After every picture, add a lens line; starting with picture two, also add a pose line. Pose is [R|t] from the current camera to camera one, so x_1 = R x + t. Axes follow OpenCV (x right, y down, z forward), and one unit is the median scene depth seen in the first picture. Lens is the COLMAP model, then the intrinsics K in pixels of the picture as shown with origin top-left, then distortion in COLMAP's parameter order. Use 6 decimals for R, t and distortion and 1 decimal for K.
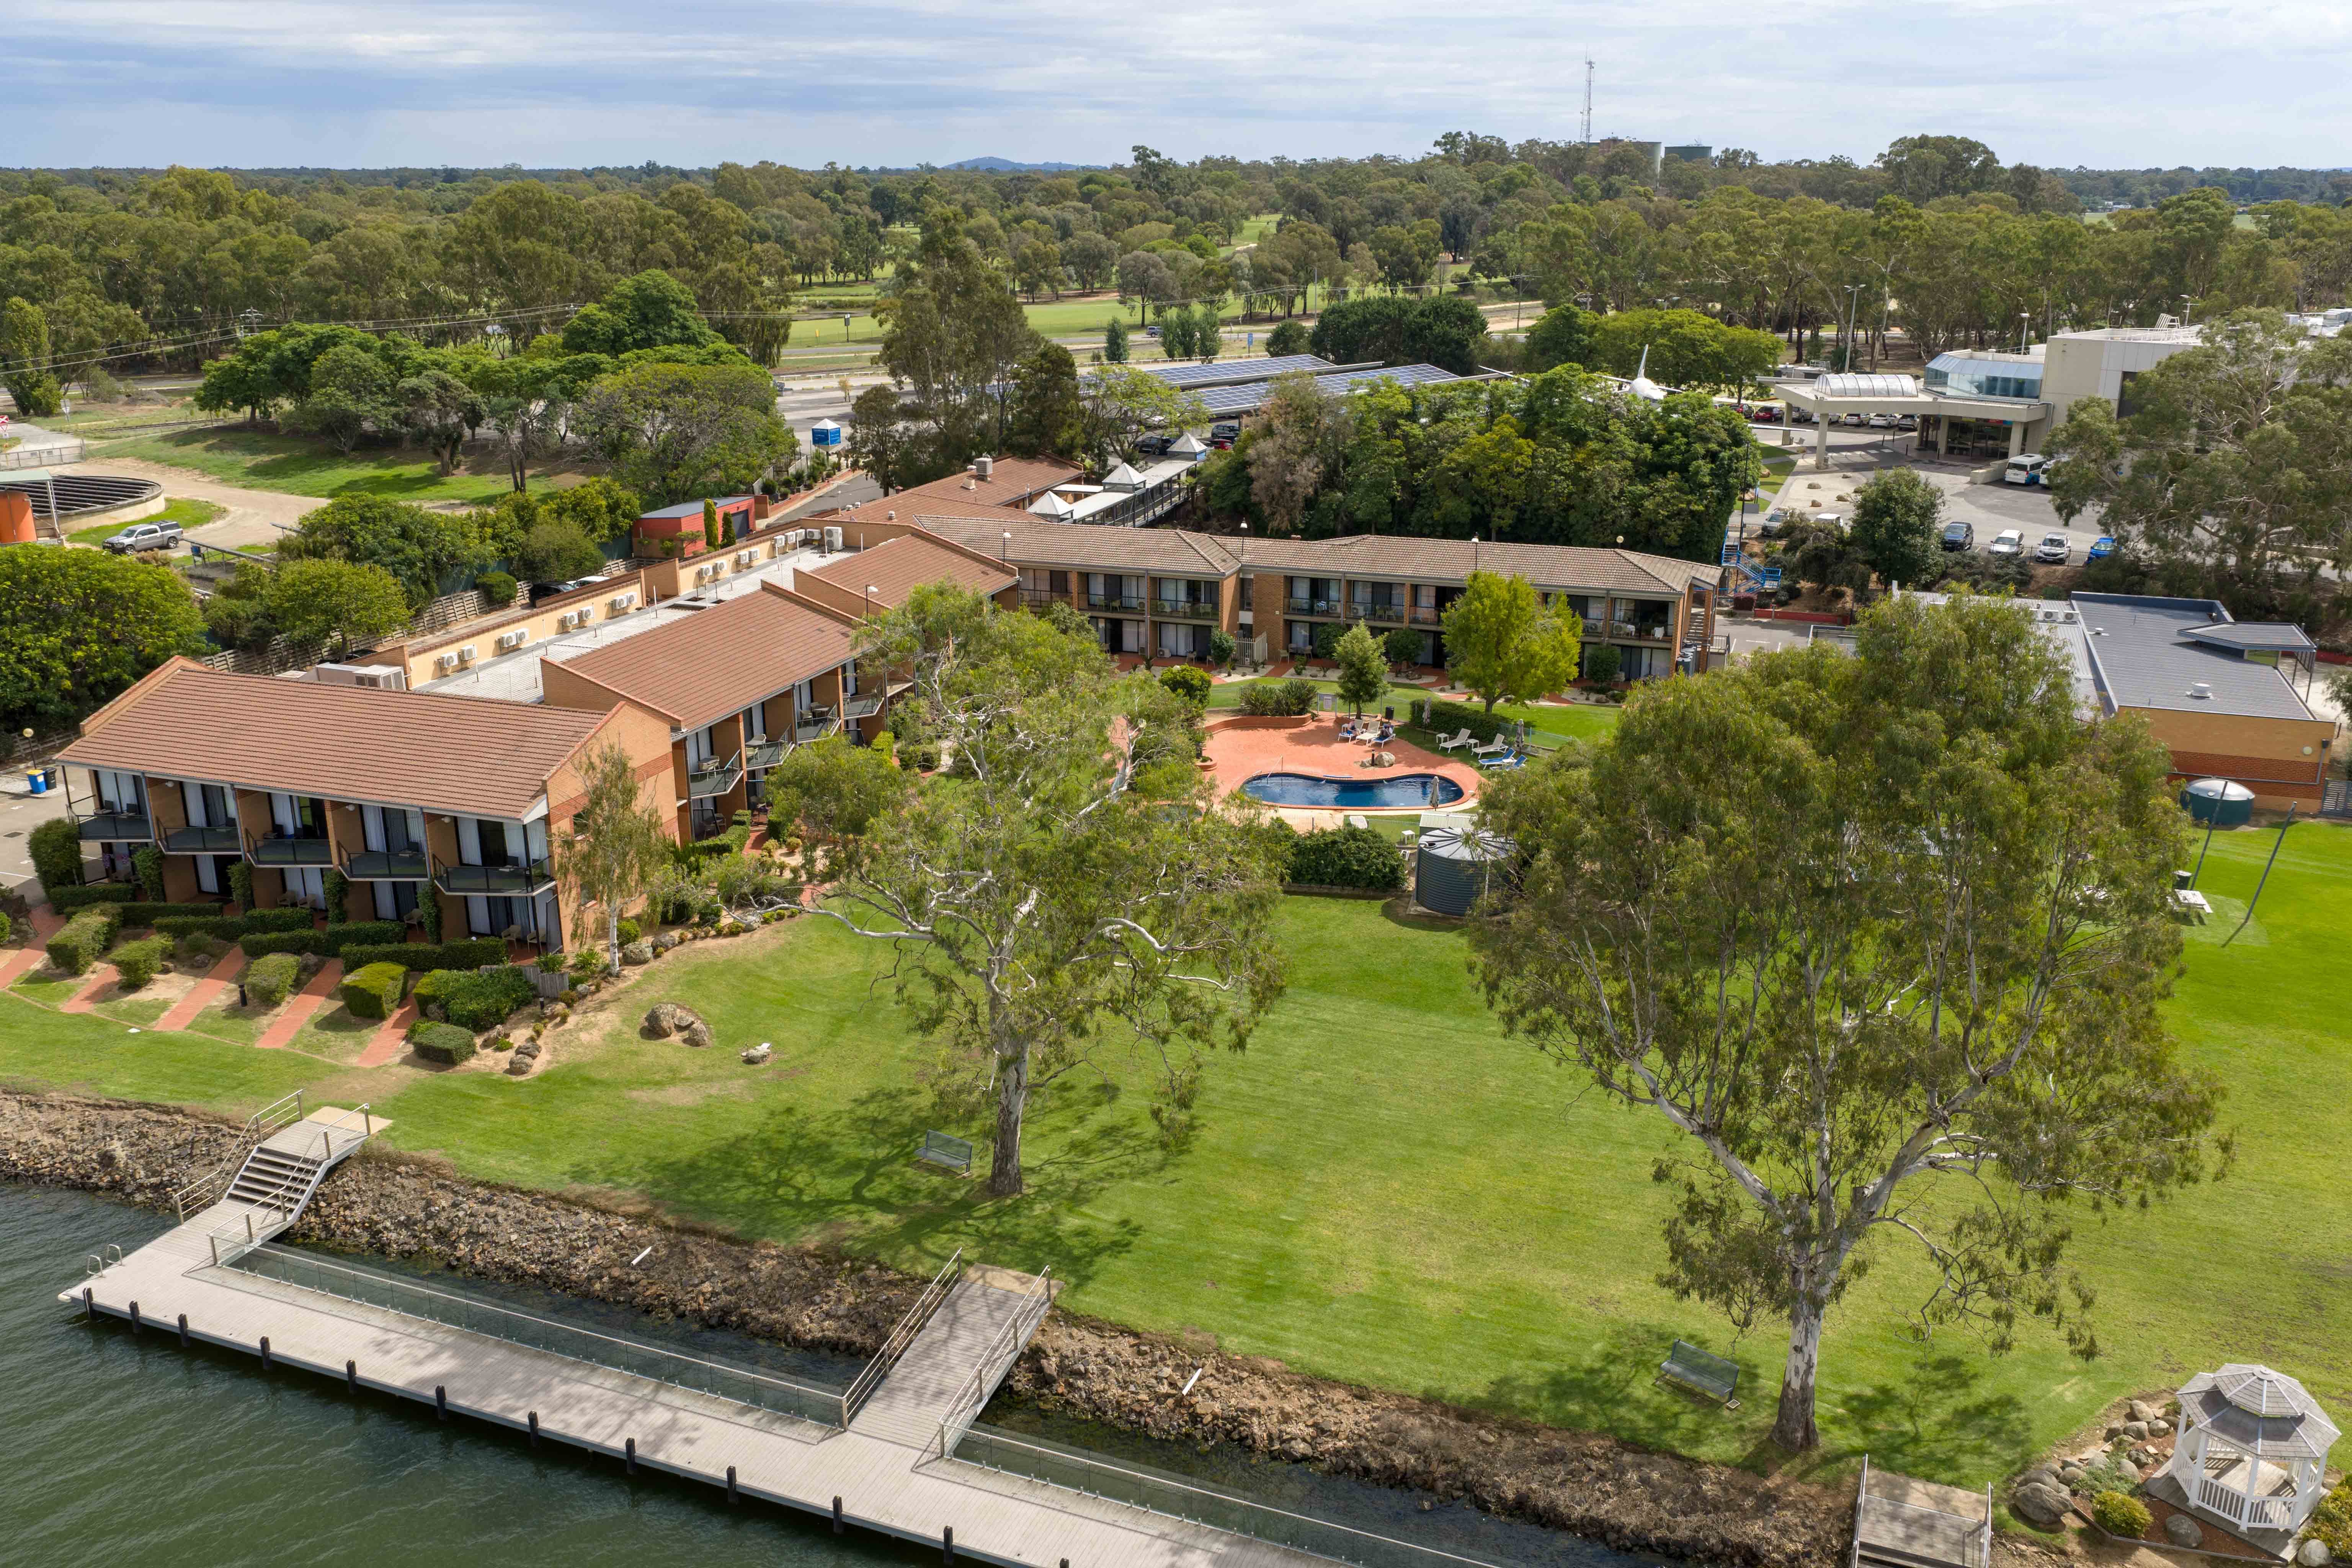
lens RADIAL K [[1902.9, 0, 1175.4], [0, 1902.9, 782.4], [0, 0, 1]] dist [-0.001644, 0.004340]
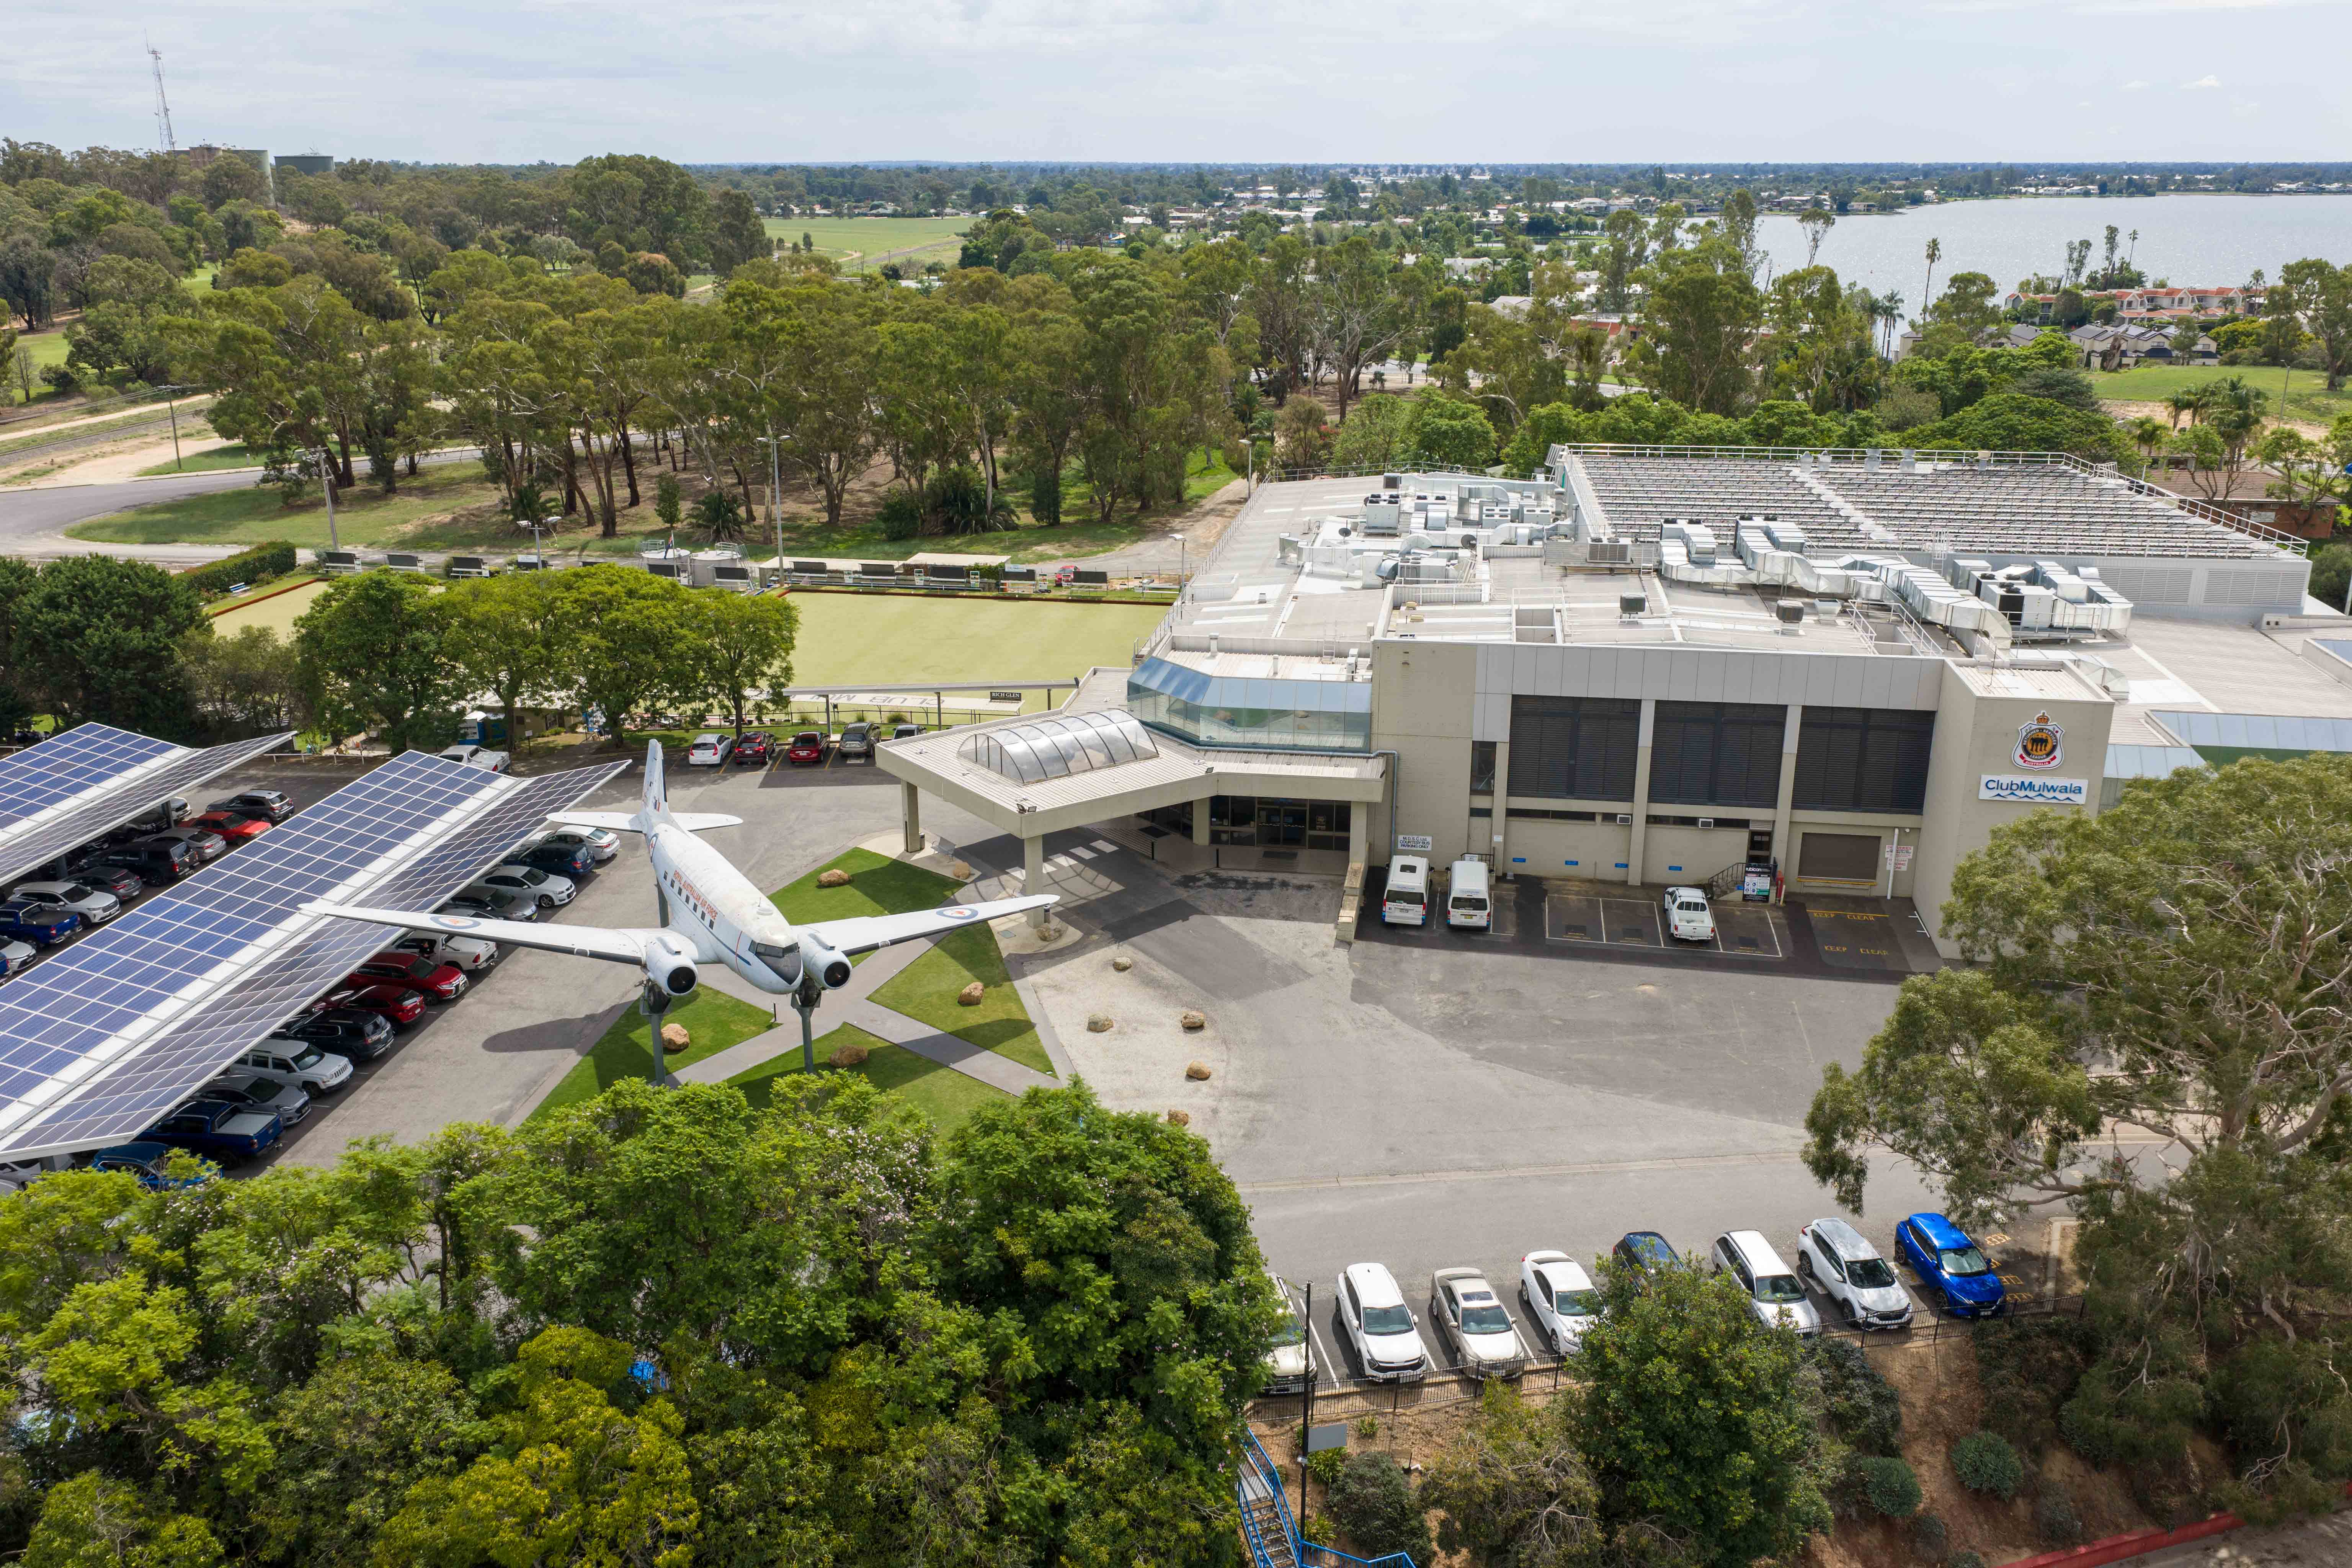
lens RADIAL K [[1902.9, 0, 1173.6], [0, 1902.9, 784.6], [0, 0, 1]] dist [-0.001644, 0.004340]
pose [[0.779917, -0.194744, 0.594814, 0.023780], [0.191899, 0.978993, 0.068908, -0.078574], [-0.595738, 0.060401, 0.800904, 0.191687]]
